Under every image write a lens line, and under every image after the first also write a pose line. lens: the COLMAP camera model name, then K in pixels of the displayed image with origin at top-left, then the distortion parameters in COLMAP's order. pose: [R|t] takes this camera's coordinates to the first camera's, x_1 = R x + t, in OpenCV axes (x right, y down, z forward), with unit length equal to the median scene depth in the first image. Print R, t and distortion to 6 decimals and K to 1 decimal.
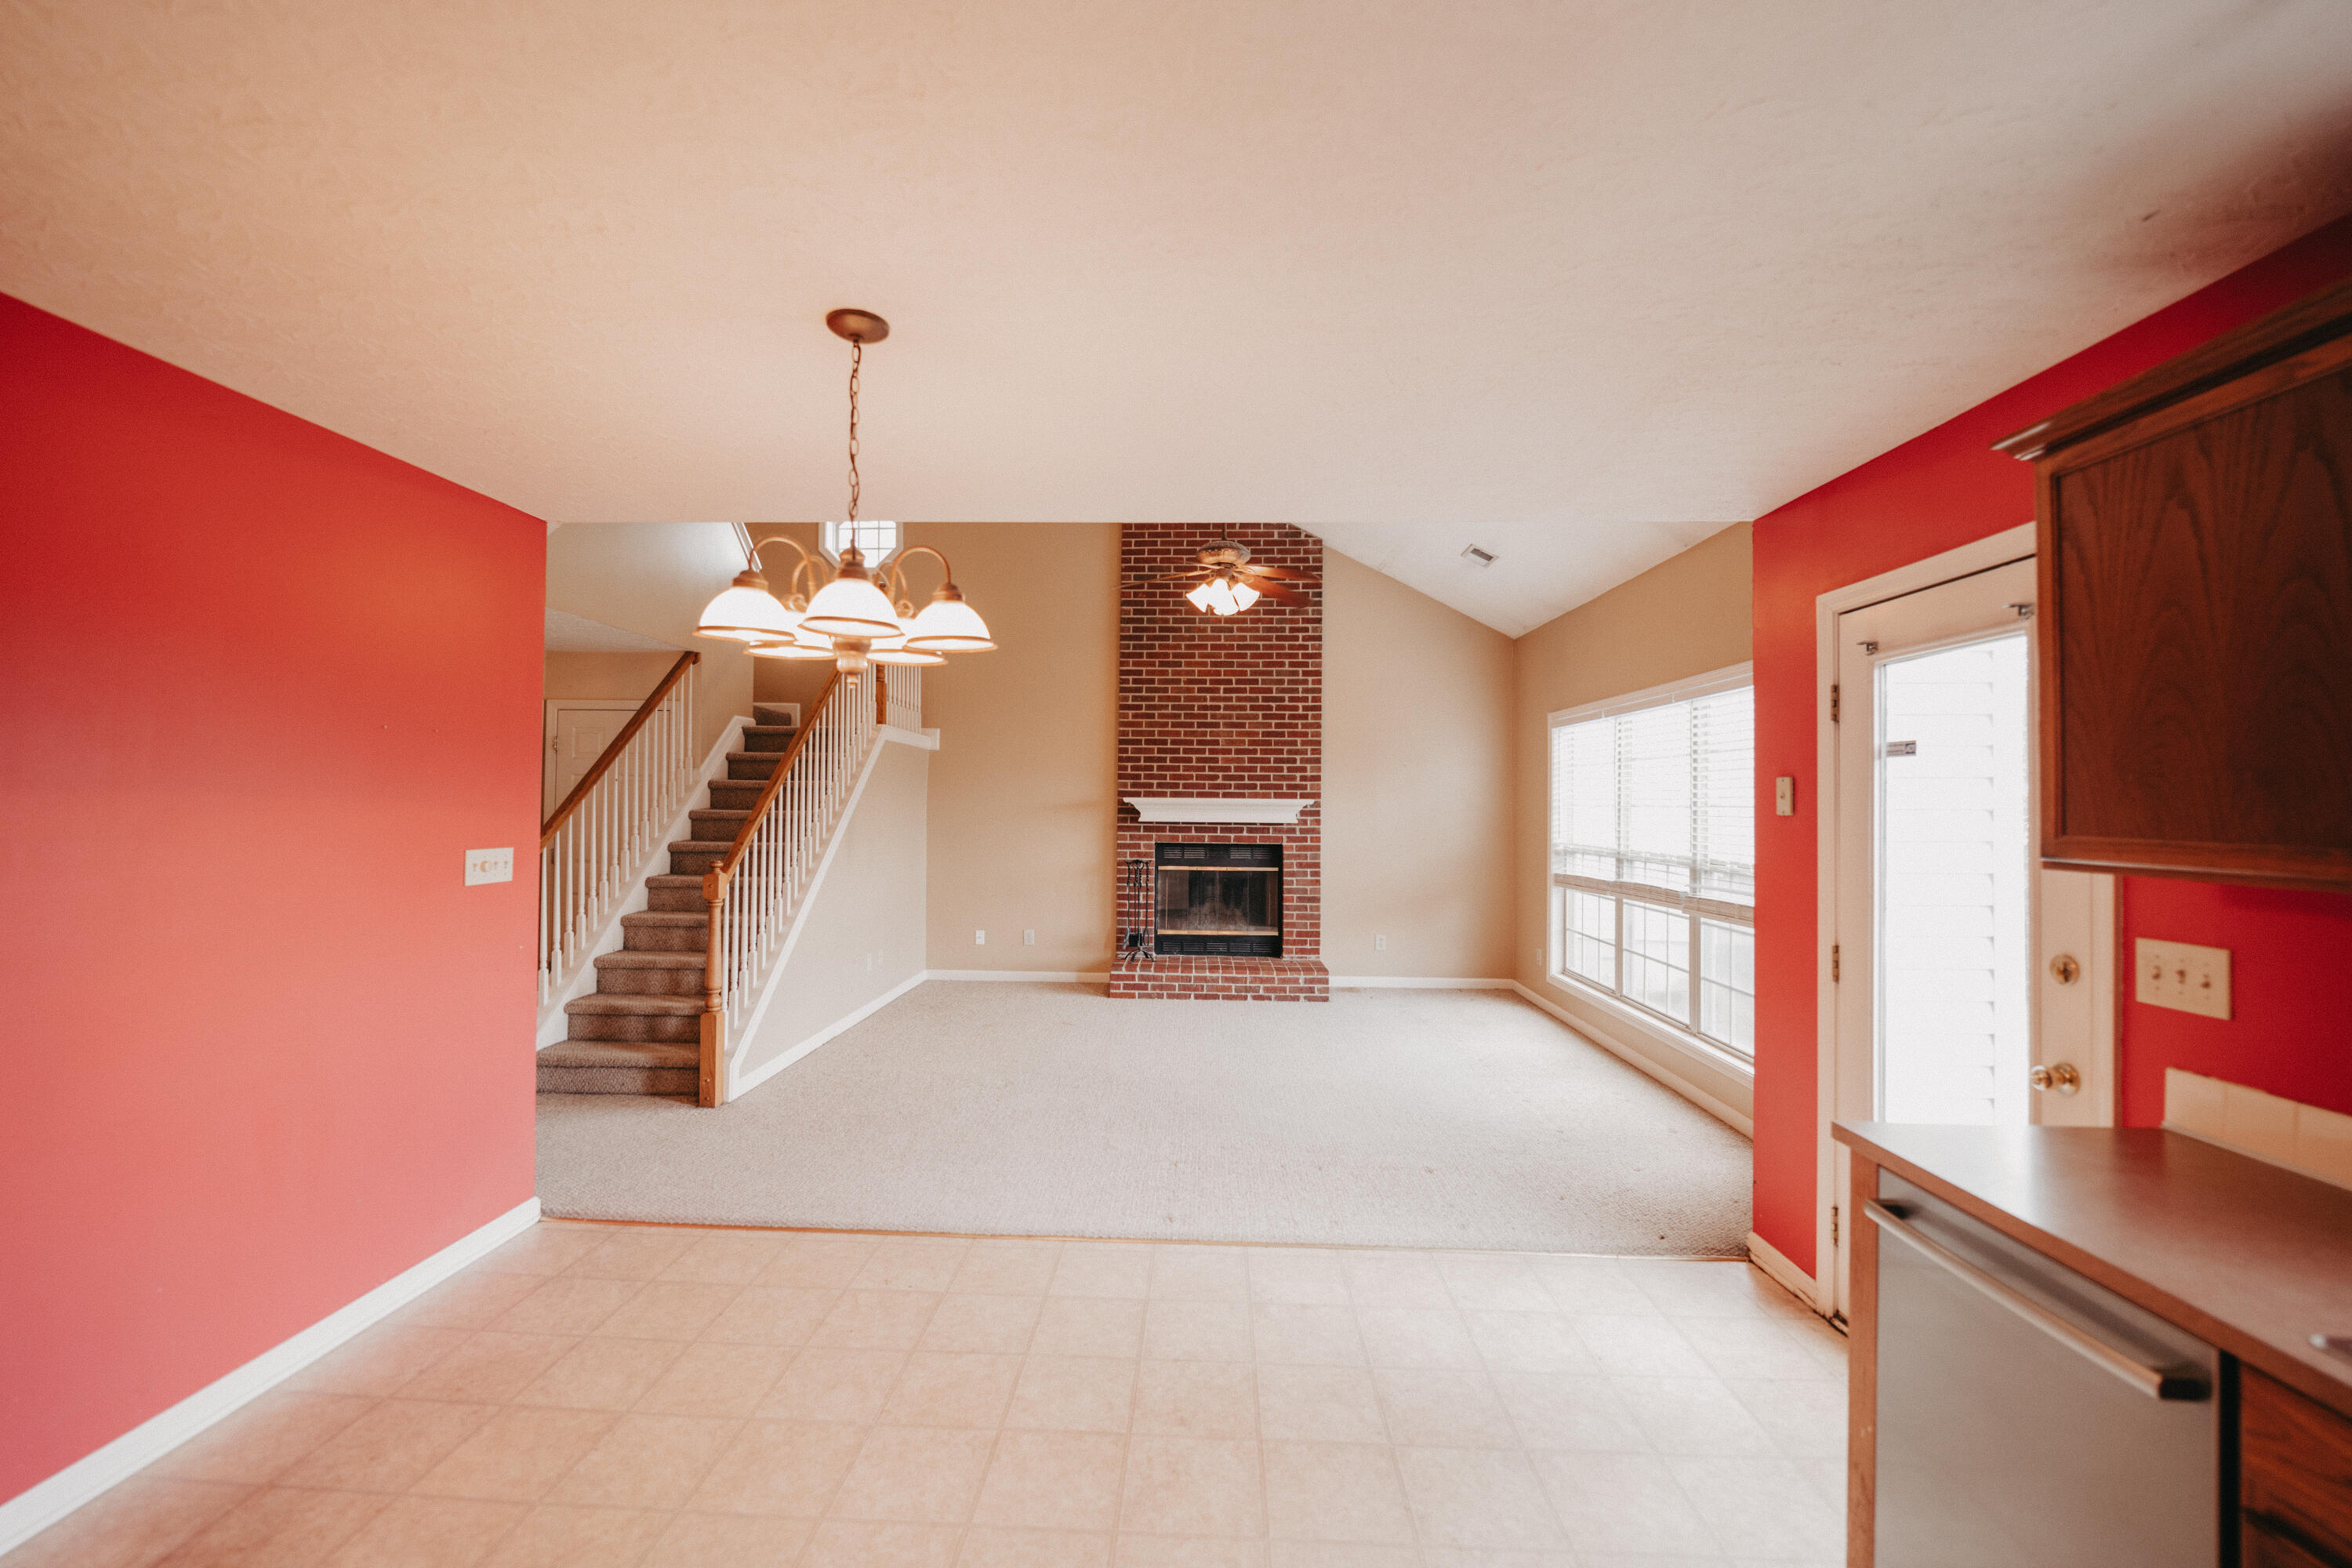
lens RADIAL K [[961.3, 0, 1176.0], [0, 961.3, 784.0], [0, 0, 1]] dist [-0.007898, -0.000294]
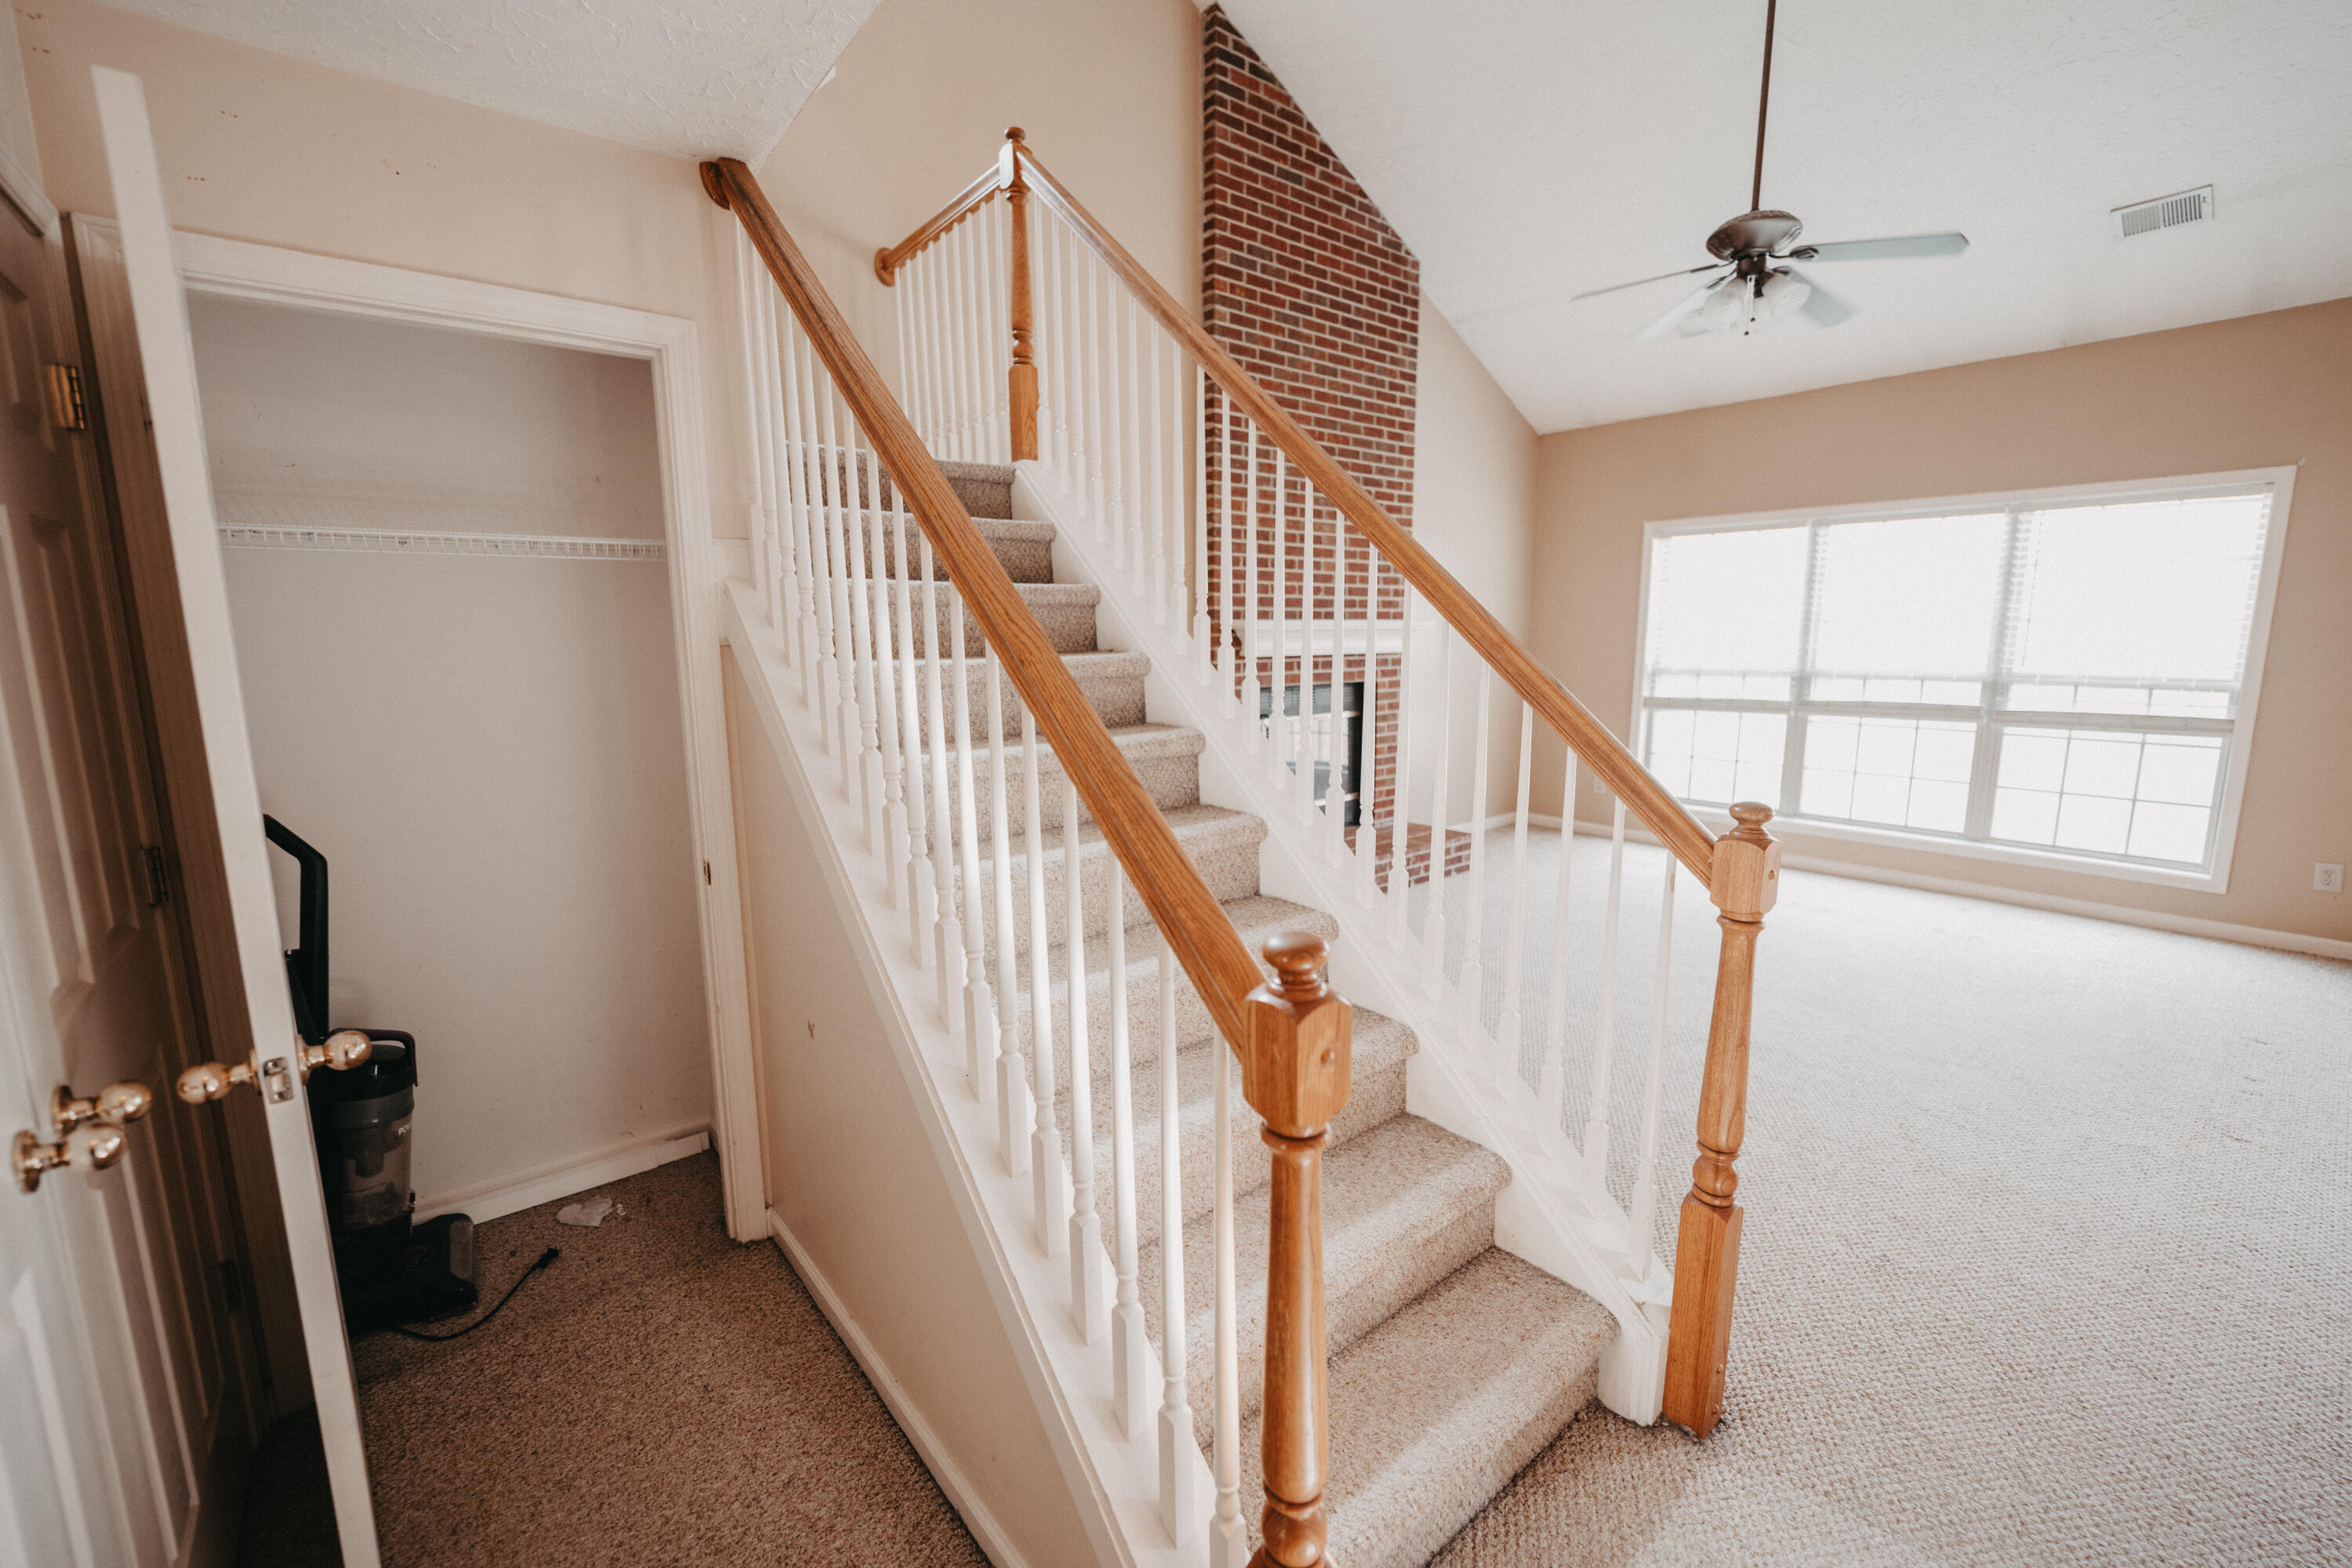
lens RADIAL K [[961.3, 0, 1176.0], [0, 961.3, 784.0], [0, 0, 1]] dist [-0.007898, -0.000294]
pose [[0.751898, -0.119427, 0.648373, -0.513007], [-0.000528, 0.983347, 0.181739, 0.004994], [-0.659280, -0.136991, 0.739313, 0.526697]]
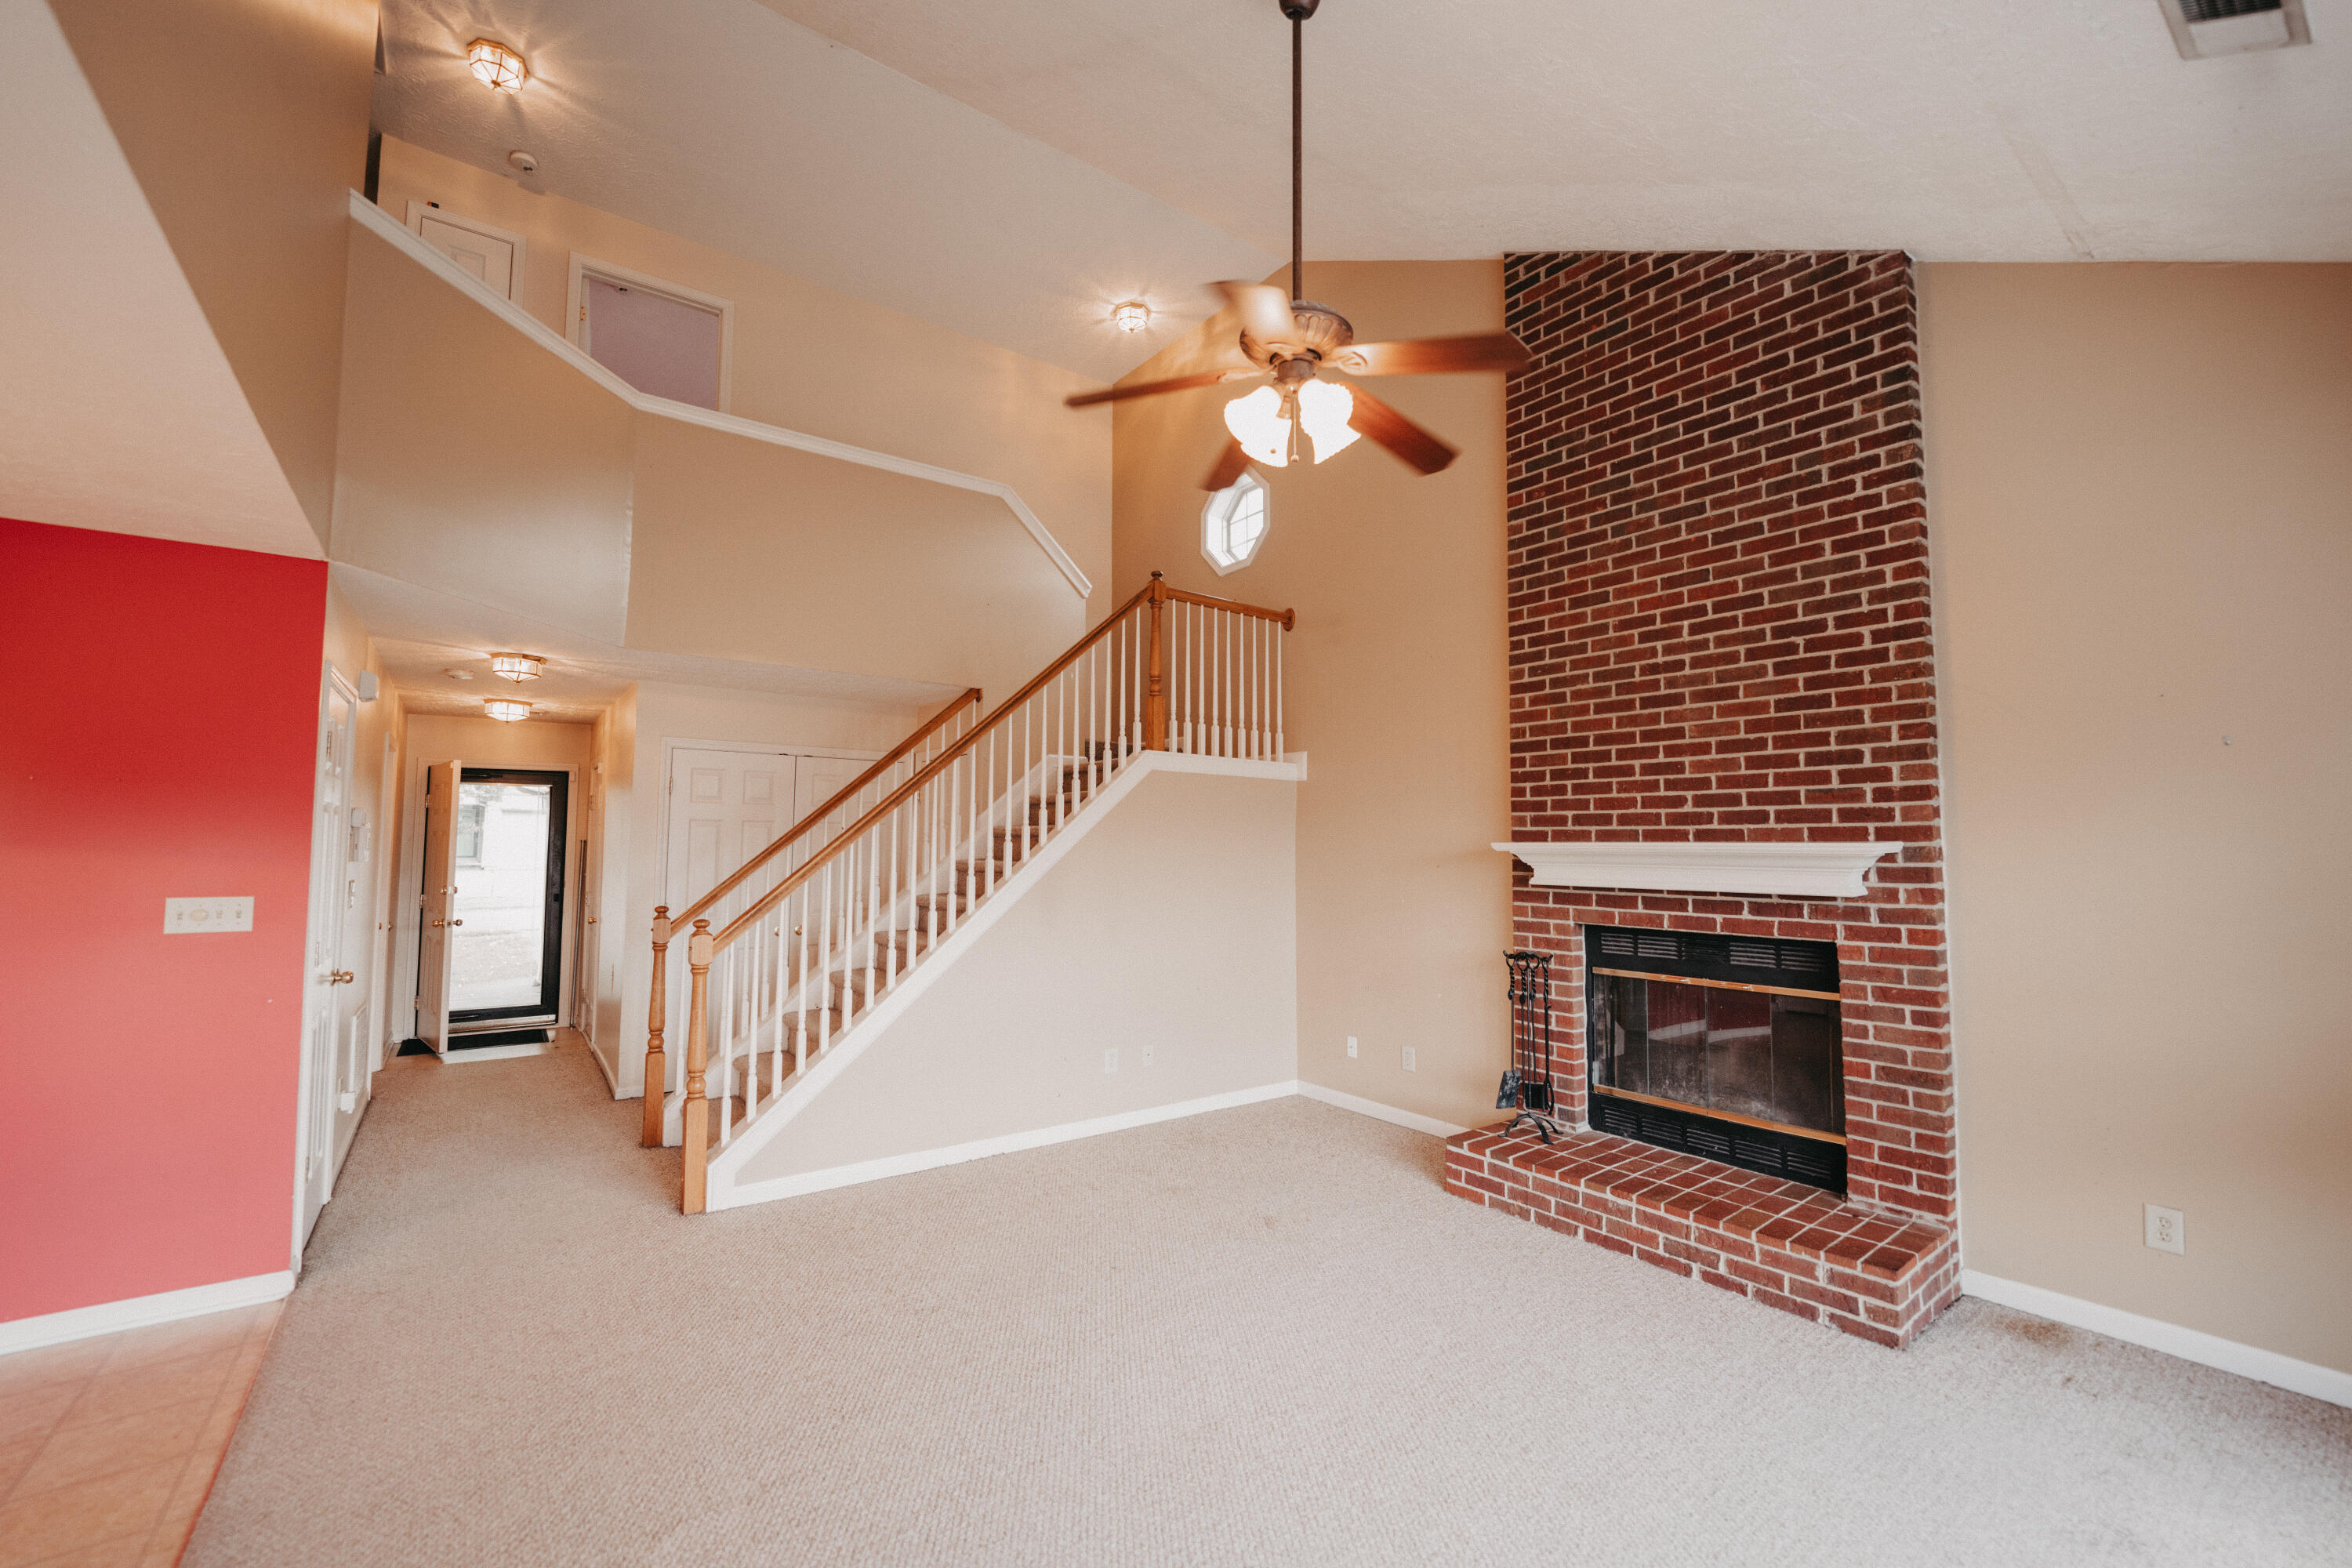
lens RADIAL K [[961.3, 0, 1176.0], [0, 961.3, 784.0], [0, 0, 1]] dist [-0.007898, -0.000294]
pose [[0.626689, -0.057073, -0.777177, 0.269616], [0.015202, 0.998020, -0.061032, 0.011001], [0.779121, 0.026434, 0.626316, 0.473808]]
